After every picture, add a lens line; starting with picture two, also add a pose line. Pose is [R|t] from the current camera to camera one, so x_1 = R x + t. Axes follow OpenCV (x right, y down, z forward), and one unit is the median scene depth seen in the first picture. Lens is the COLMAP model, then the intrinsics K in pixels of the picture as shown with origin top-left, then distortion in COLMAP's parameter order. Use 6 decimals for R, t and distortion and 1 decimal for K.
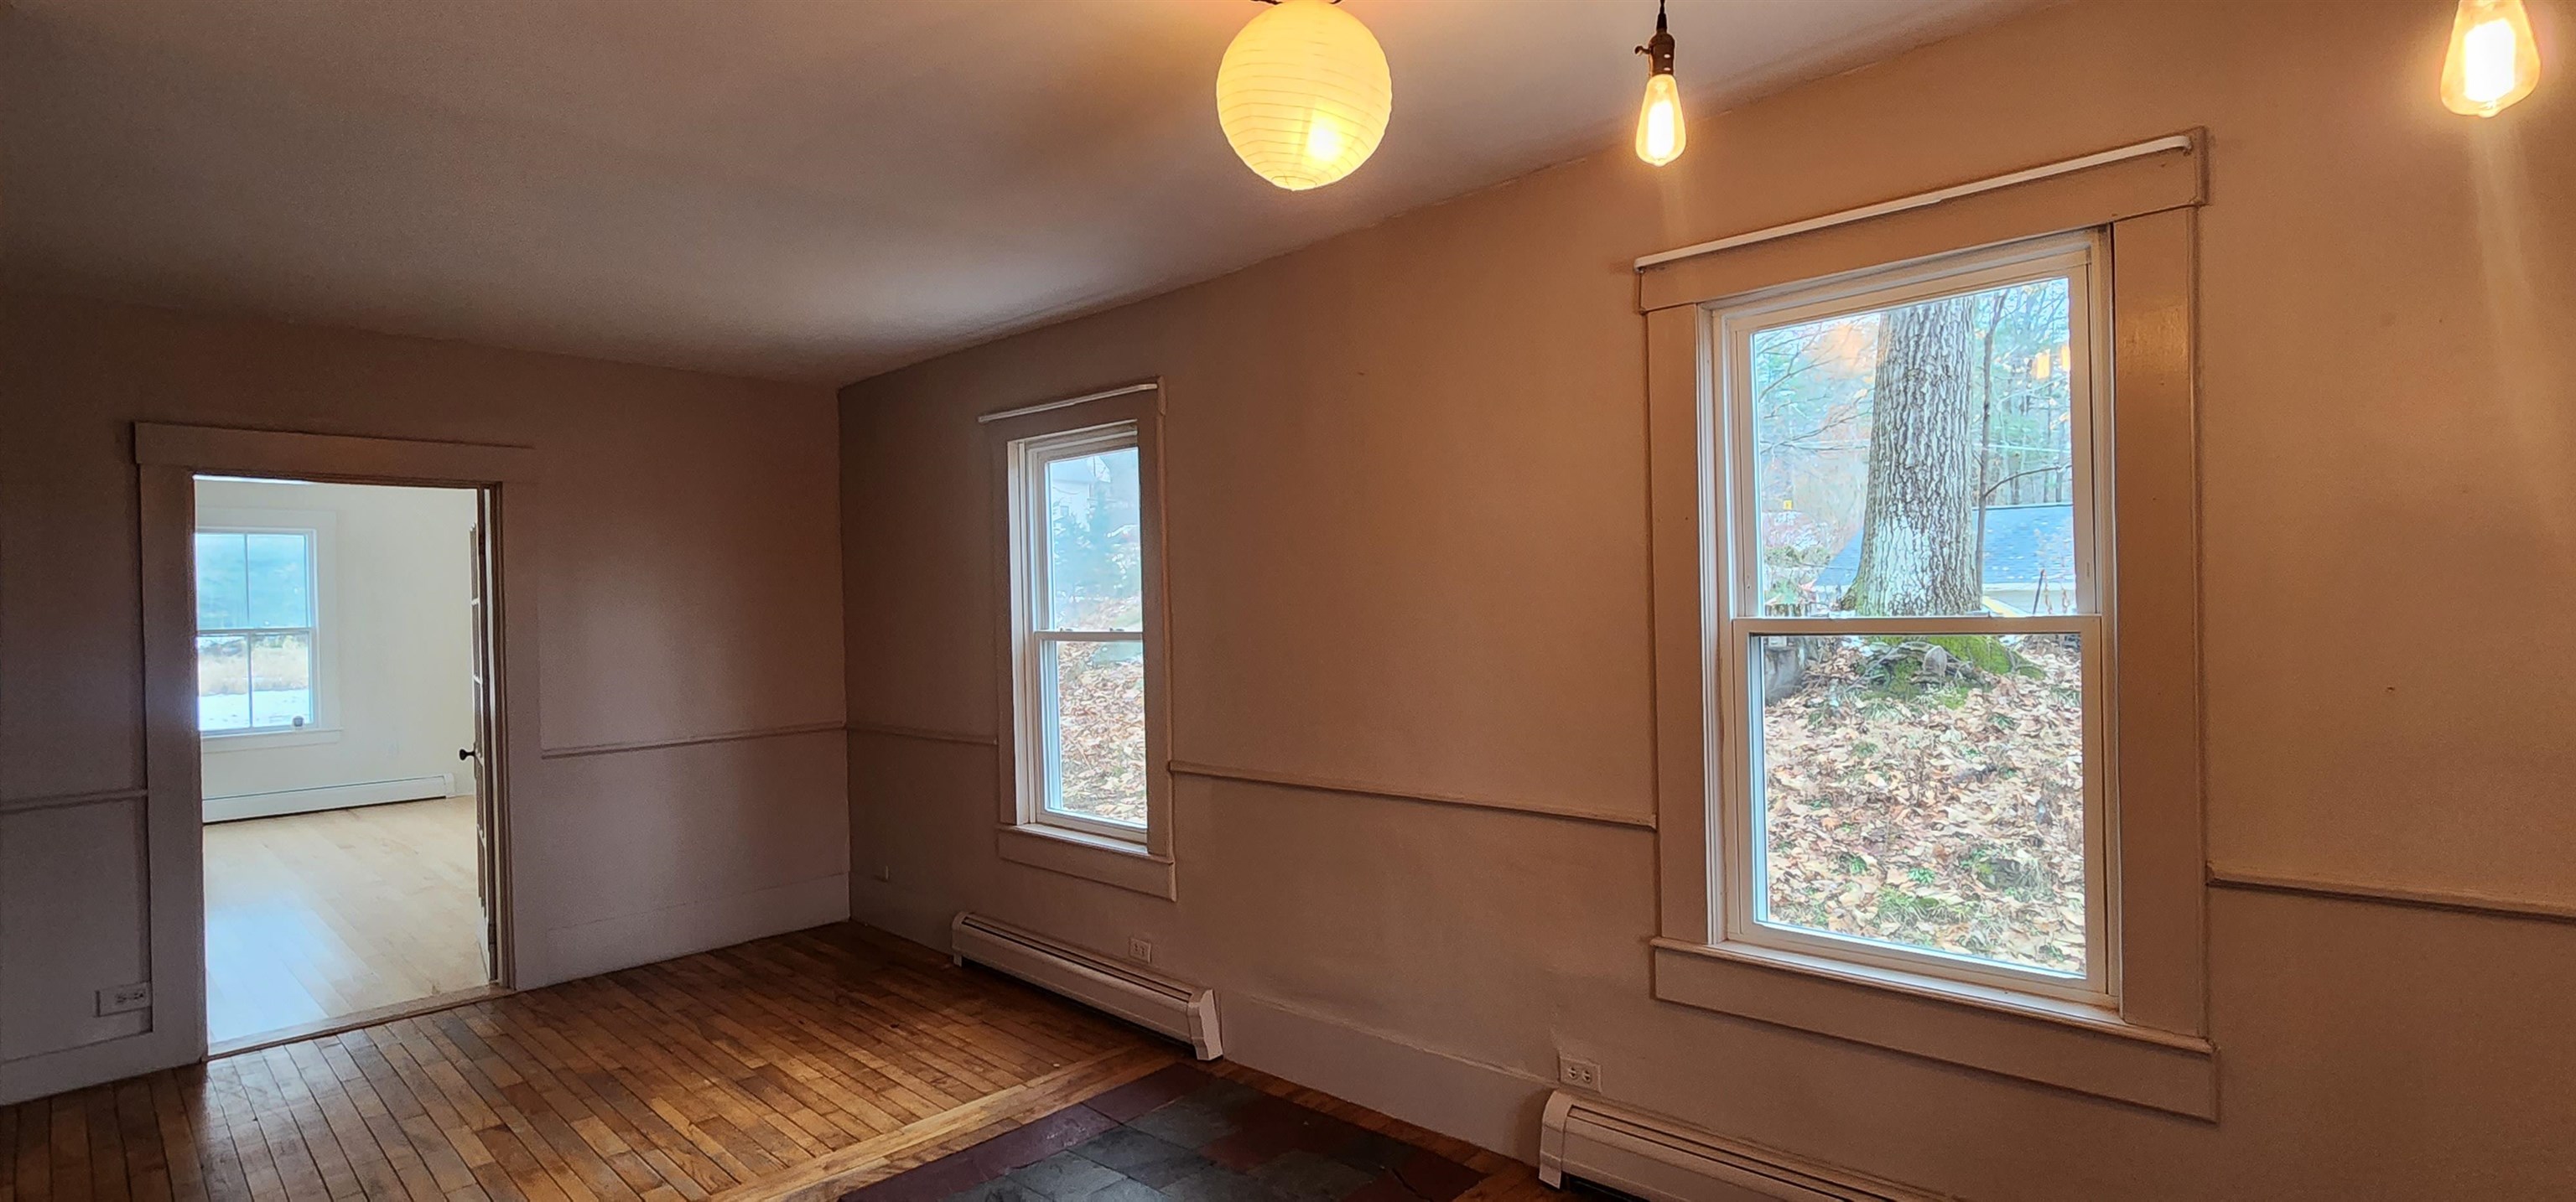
lens RADIAL K [[1193.6, 0, 1276.8], [0, 1193.6, 602.2], [0, 0, 1]] dist [0.005115, 0.001382]
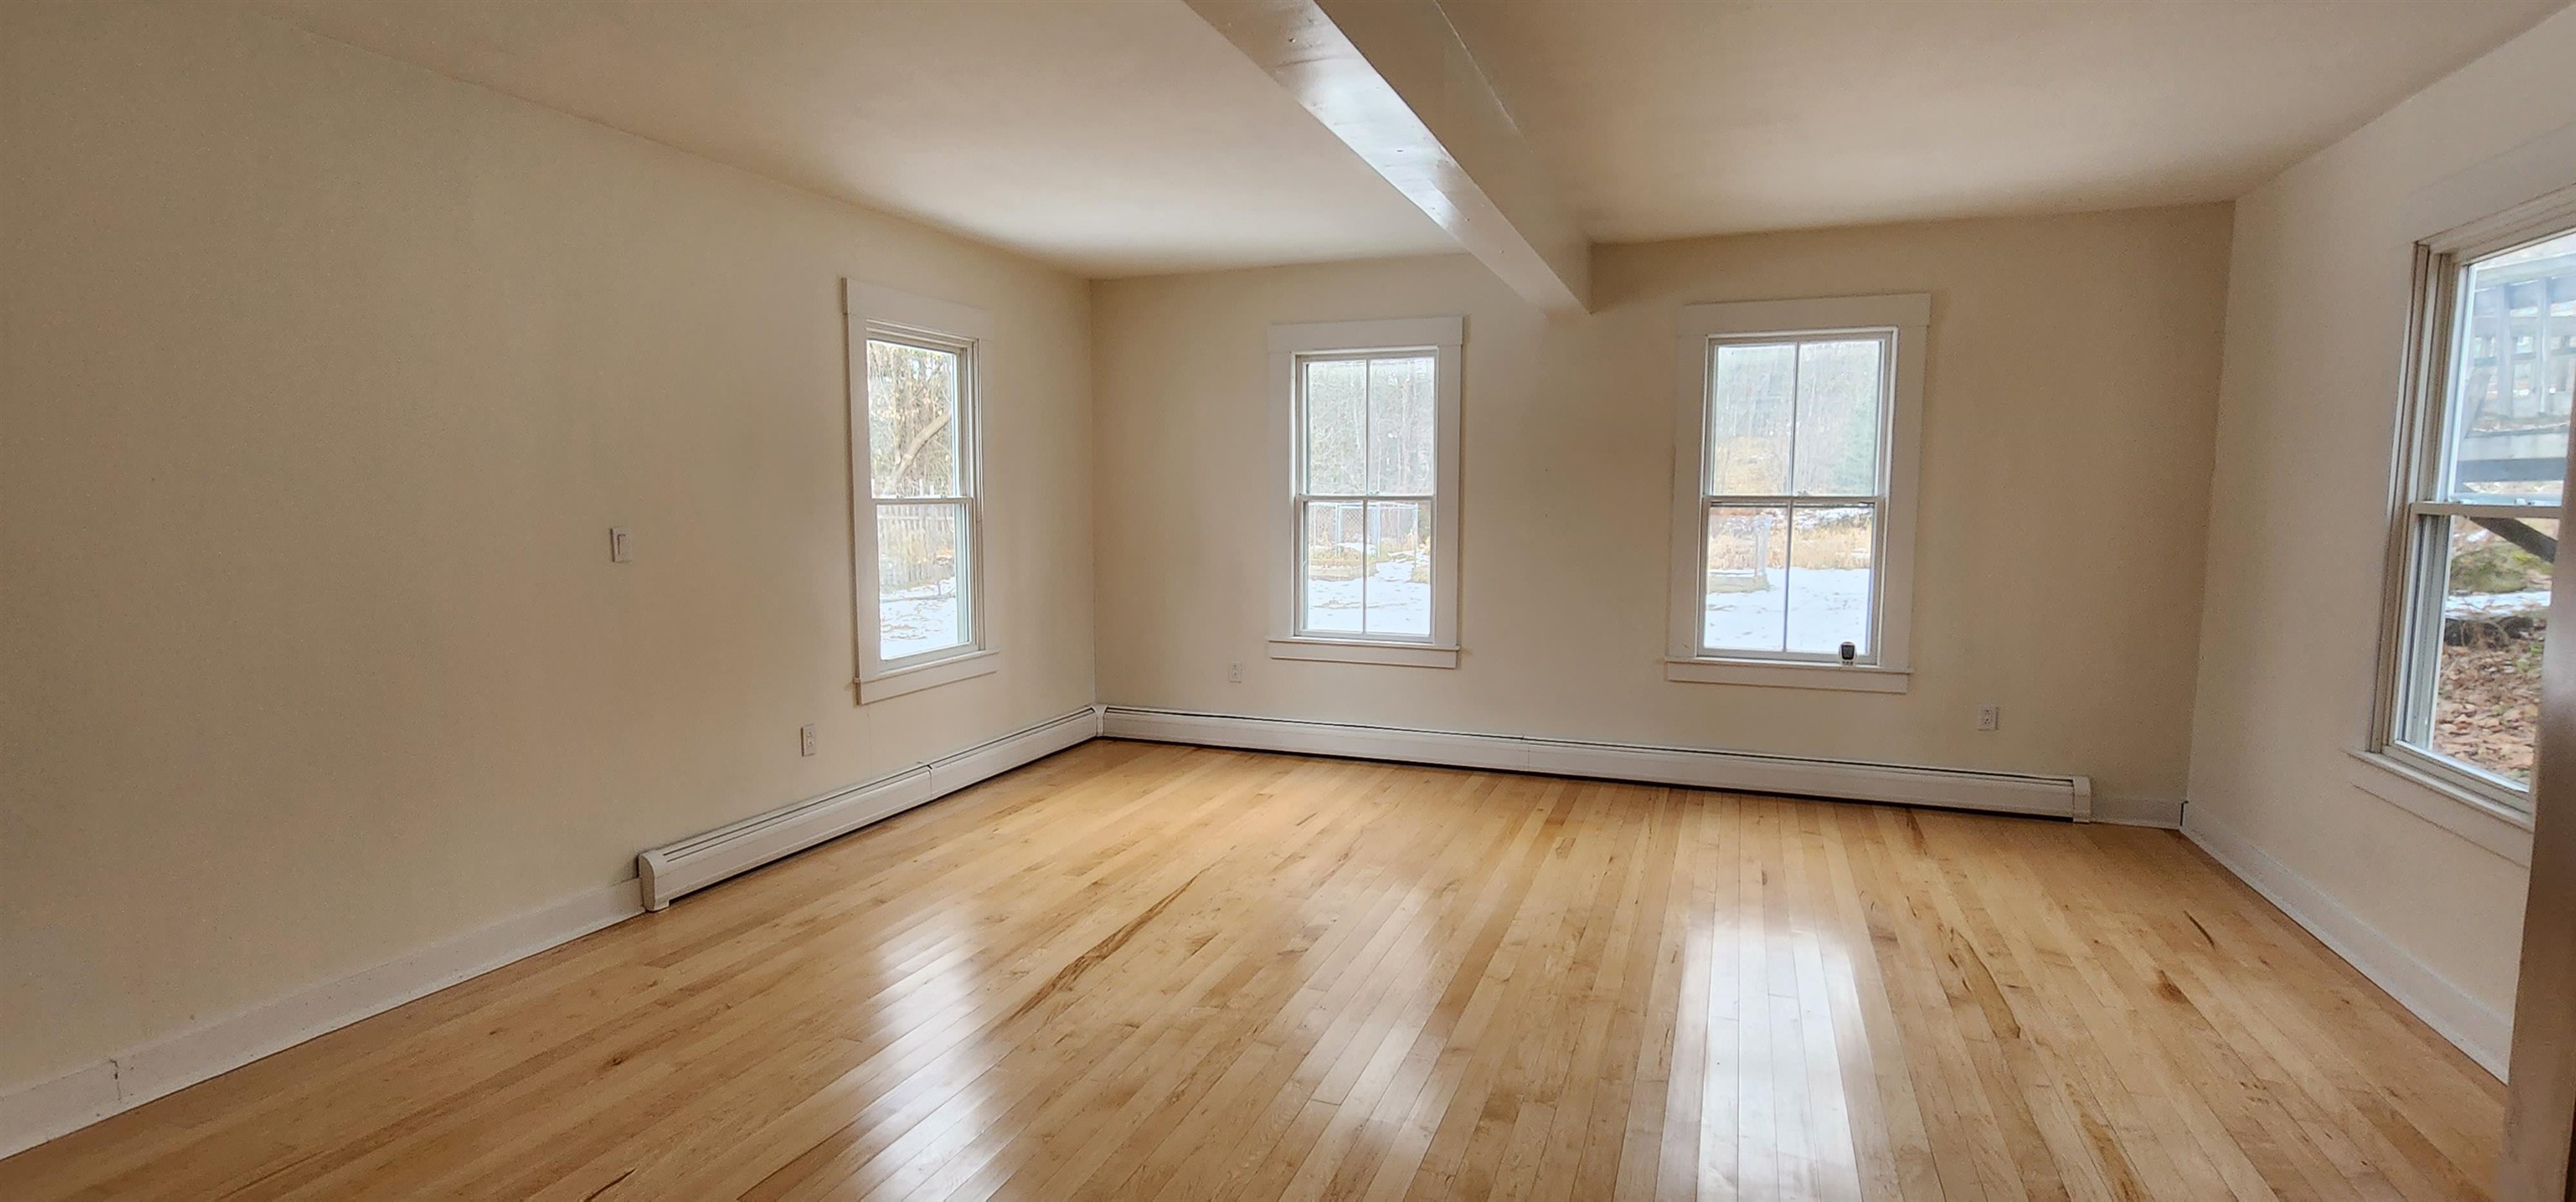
lens RADIAL K [[1193.6, 0, 1276.8], [0, 1193.6, 602.2], [0, 0, 1]] dist [0.005115, 0.001382]
pose [[0.373385, 0.100760, -0.922188, -0.658325], [-0.010508, 0.994479, 0.104404, 0.028028], [0.927617, -0.029293, 0.372382, 0.904045]]
